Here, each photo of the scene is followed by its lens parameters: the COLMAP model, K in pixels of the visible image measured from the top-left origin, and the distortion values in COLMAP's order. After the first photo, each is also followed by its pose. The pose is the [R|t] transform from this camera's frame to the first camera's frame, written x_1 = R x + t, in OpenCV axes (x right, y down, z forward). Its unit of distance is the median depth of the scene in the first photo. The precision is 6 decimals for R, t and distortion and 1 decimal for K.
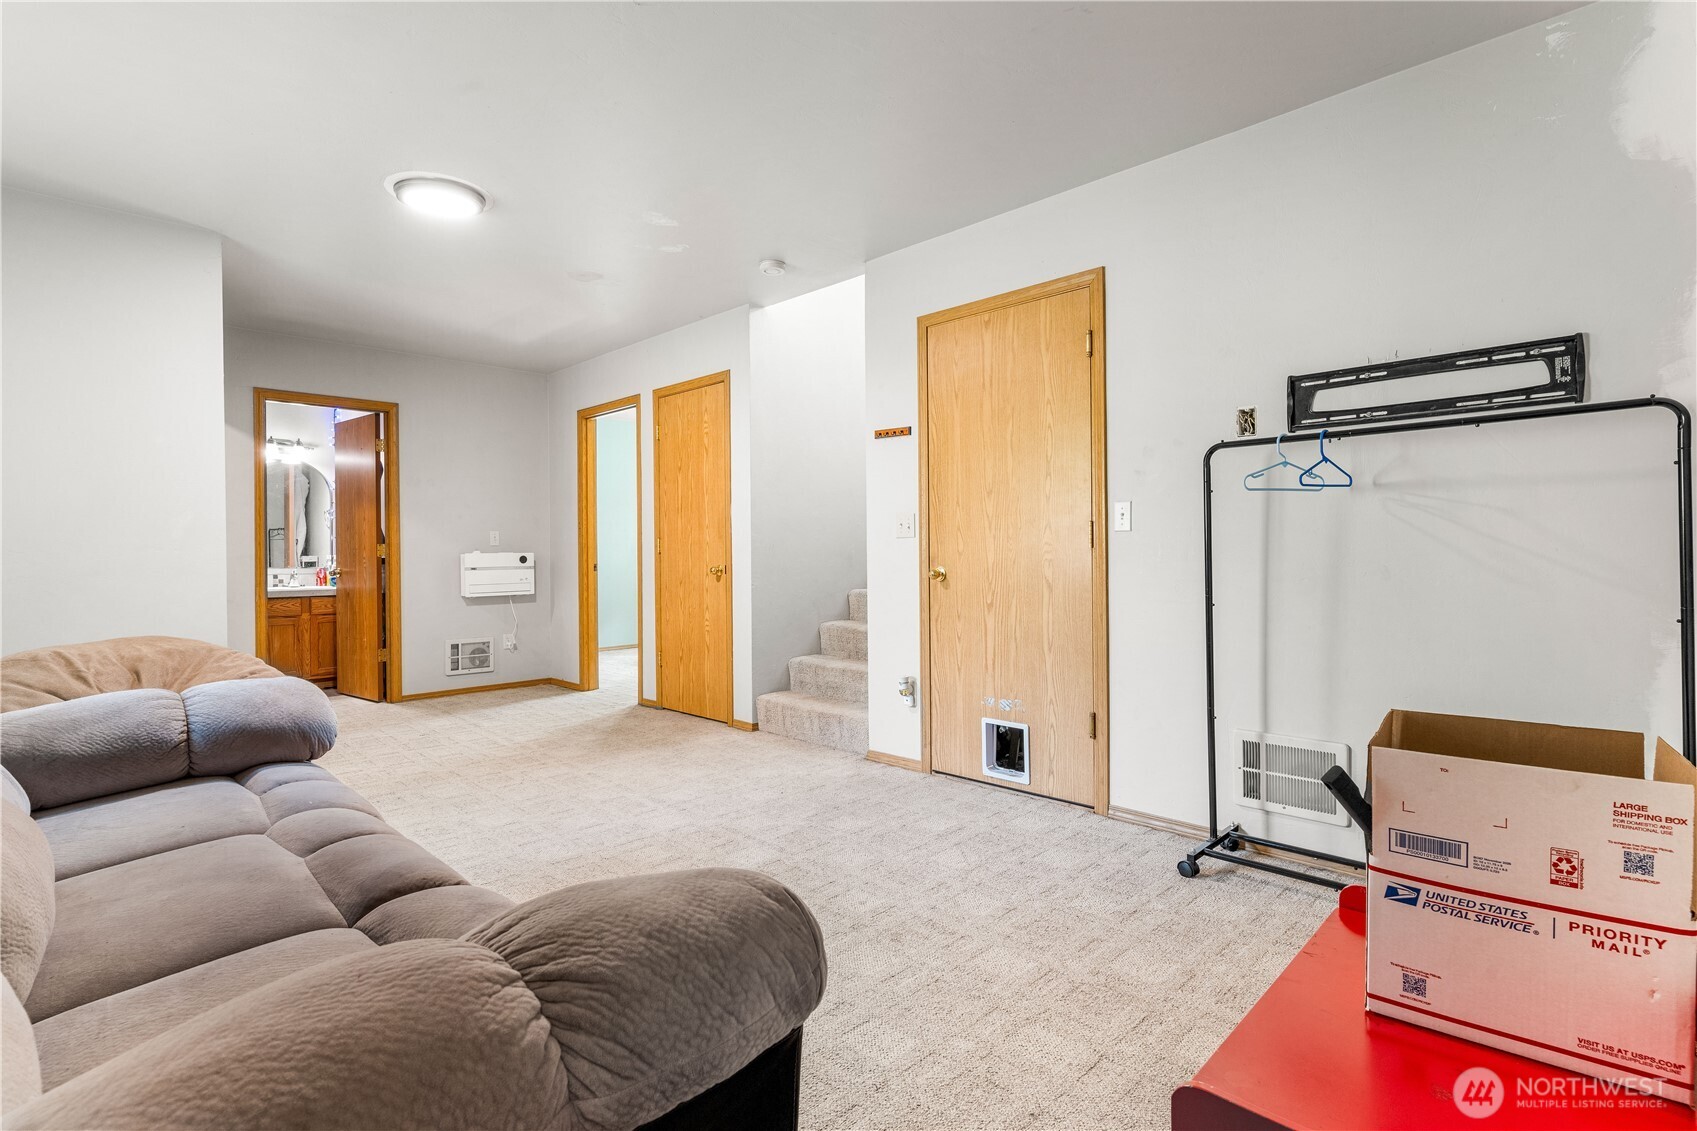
lens RADIAL K [[817.1, 0, 848.0], [0, 817.1, 546.5], [0, 0, 1]] dist [0.002045, 0.000204]
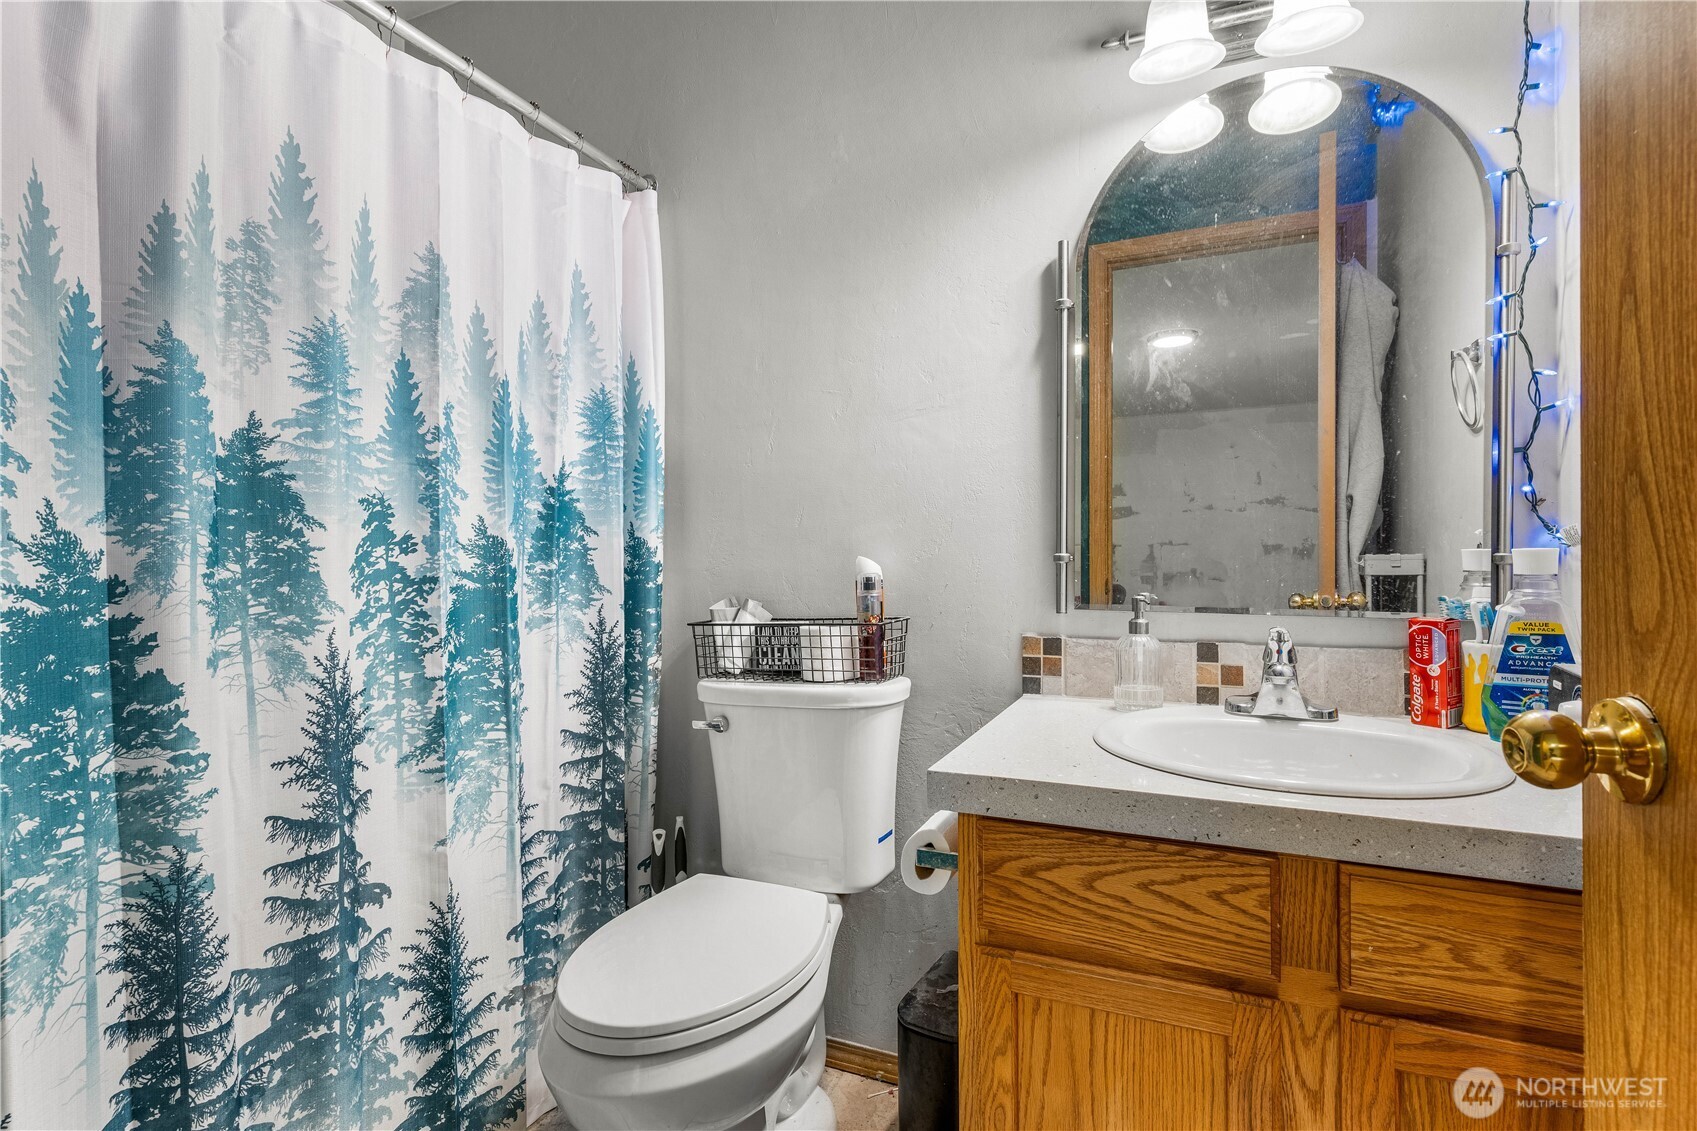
lens RADIAL K [[812.4, 0, 844.8], [0, 812.4, 558.9], [0, 0, 1]] dist [0.003136, -0.000977]
pose [[0.351649, 0.007363, -0.936103, -0.577340], [0.009737, 0.999886, 0.011522, 0.010134], [0.936081, -0.013167, 0.351537, 0.902891]]
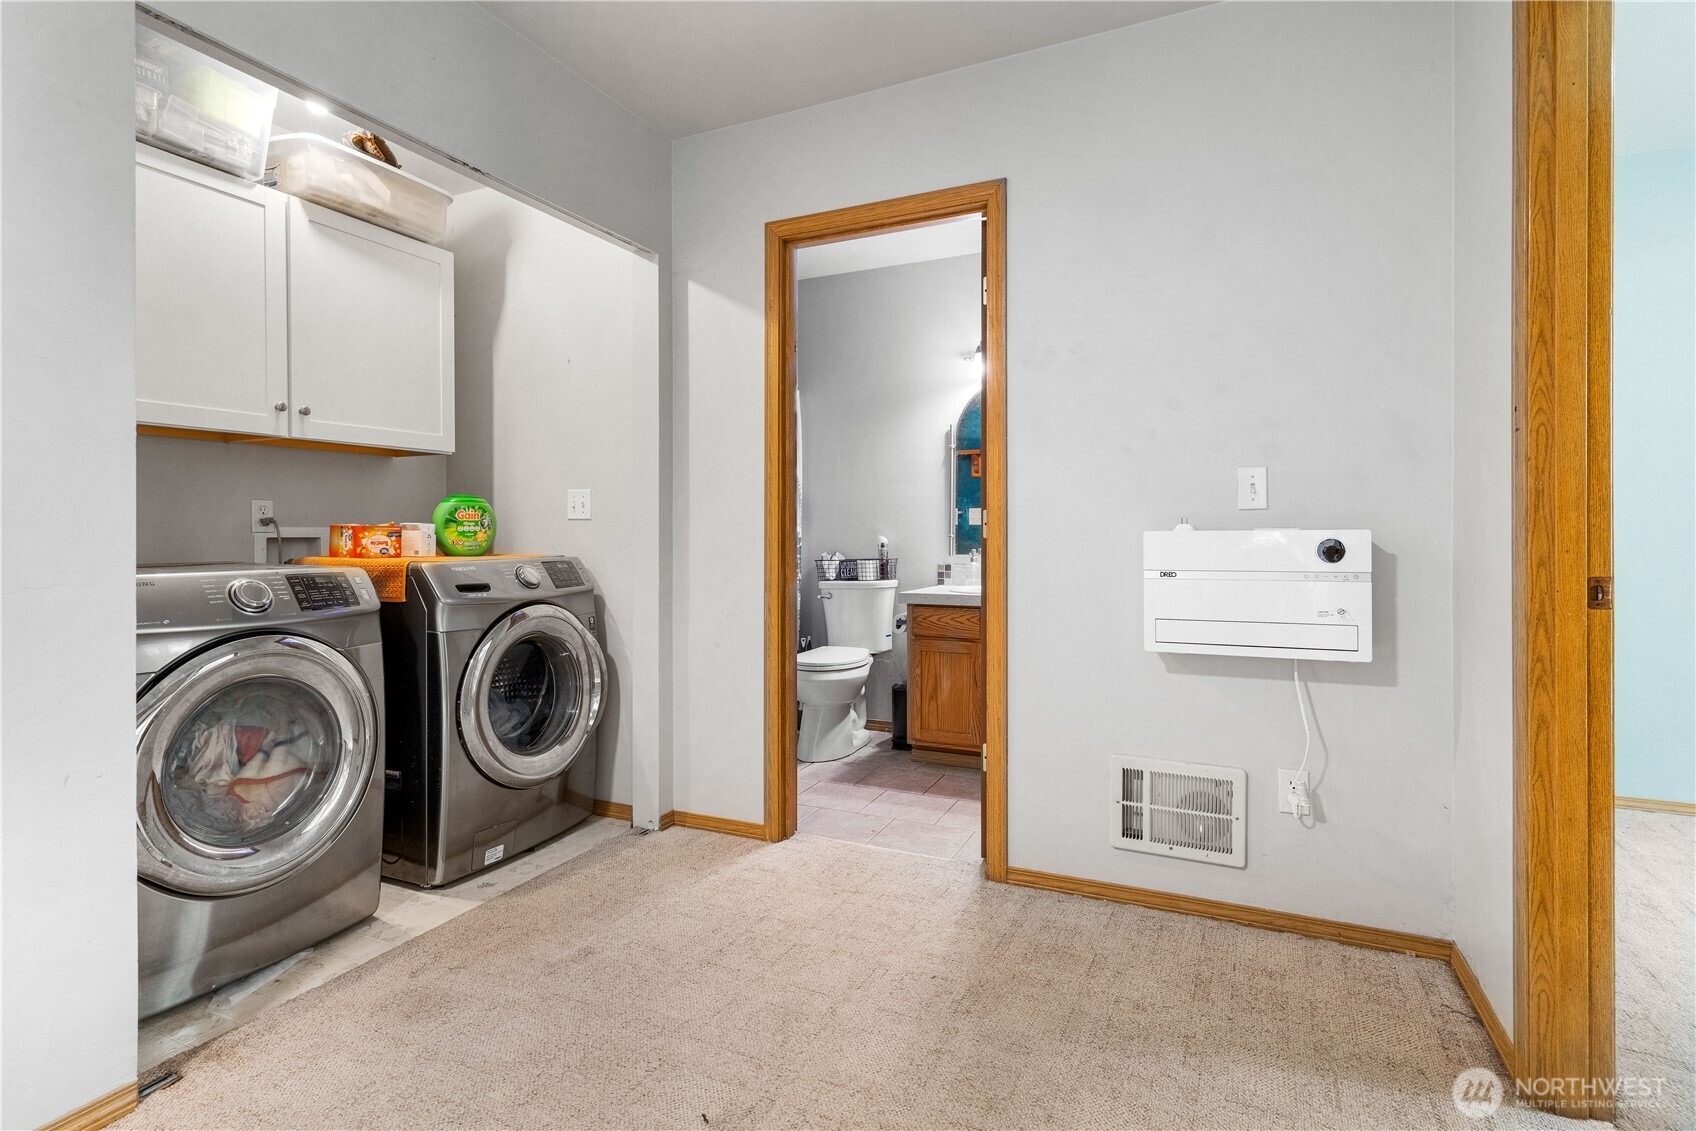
lens RADIAL K [[817.2, 0, 850.7], [0, 817.2, 543.3], [0, 0, 1]] dist [0.000432, 0.000089]
pose [[0.343761, 0.015227, -0.938934, -0.167816], [0.005140, 0.999823, 0.018096, 0.006406], [0.939043, -0.011047, 0.343622, 0.734091]]
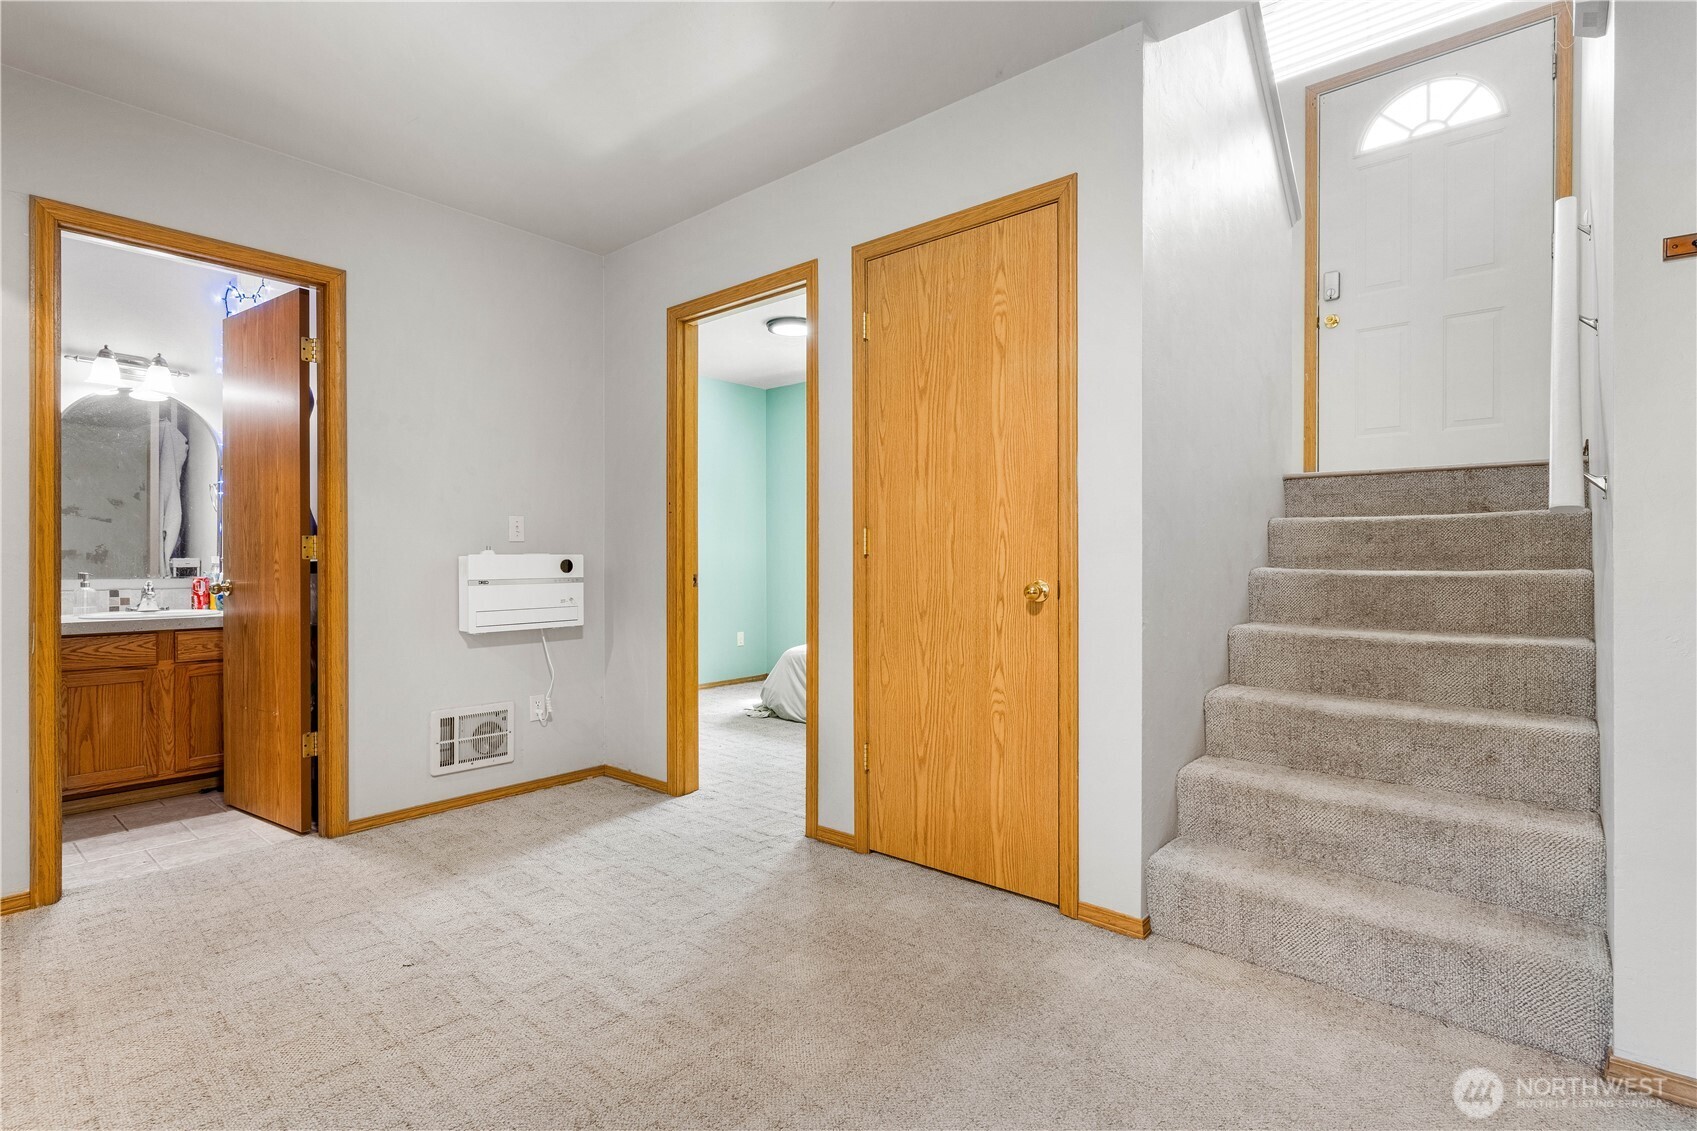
lens RADIAL K [[807.3, 0, 846.8], [0, 807.3, 554.0], [0, 0, 1]] dist [0.002522, 0.000082]
pose [[0.997030, 0.007238, 0.076673, -0.249139], [-0.007163, 0.999974, -0.001251, 0.006676], [-0.076680, 0.000698, 0.997055, 0.425372]]
